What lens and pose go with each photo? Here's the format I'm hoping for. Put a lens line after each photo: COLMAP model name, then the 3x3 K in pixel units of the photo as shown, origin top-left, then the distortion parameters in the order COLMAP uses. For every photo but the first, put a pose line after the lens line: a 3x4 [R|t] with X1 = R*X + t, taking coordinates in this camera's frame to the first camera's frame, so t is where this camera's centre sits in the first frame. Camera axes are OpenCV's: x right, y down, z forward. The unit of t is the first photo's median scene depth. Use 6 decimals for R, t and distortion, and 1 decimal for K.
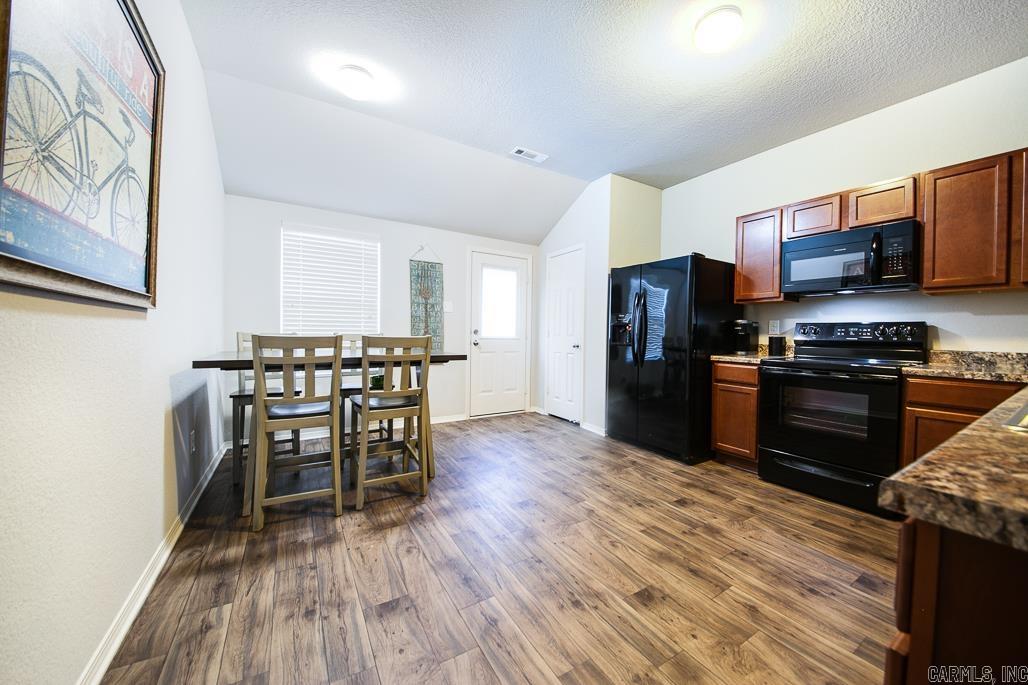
lens RADIAL K [[361.0, 0, 510.8], [0, 361.0, 338.0], [0, 0, 1]] dist [0.019539, -0.023081]
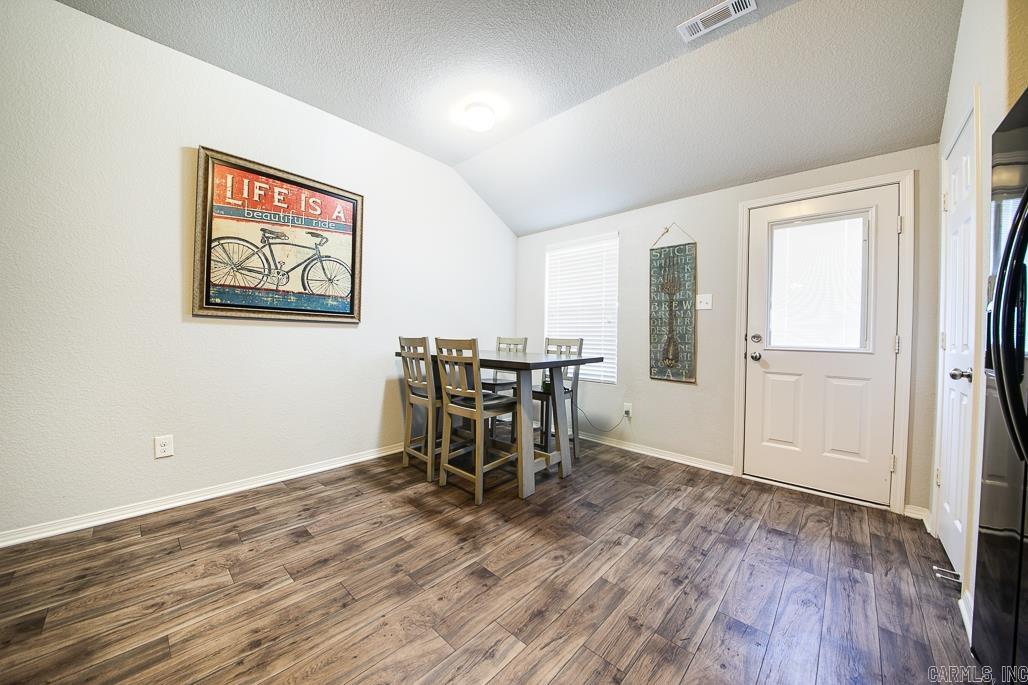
lens RADIAL K [[361.0, 0, 510.8], [0, 361.0, 338.0], [0, 0, 1]] dist [0.019539, -0.023081]
pose [[0.273949, -0.002920, -0.961740, 0.660953], [-0.026350, 0.999597, -0.010541, 0.000356], [0.961383, 0.028230, 0.273761, 0.755672]]
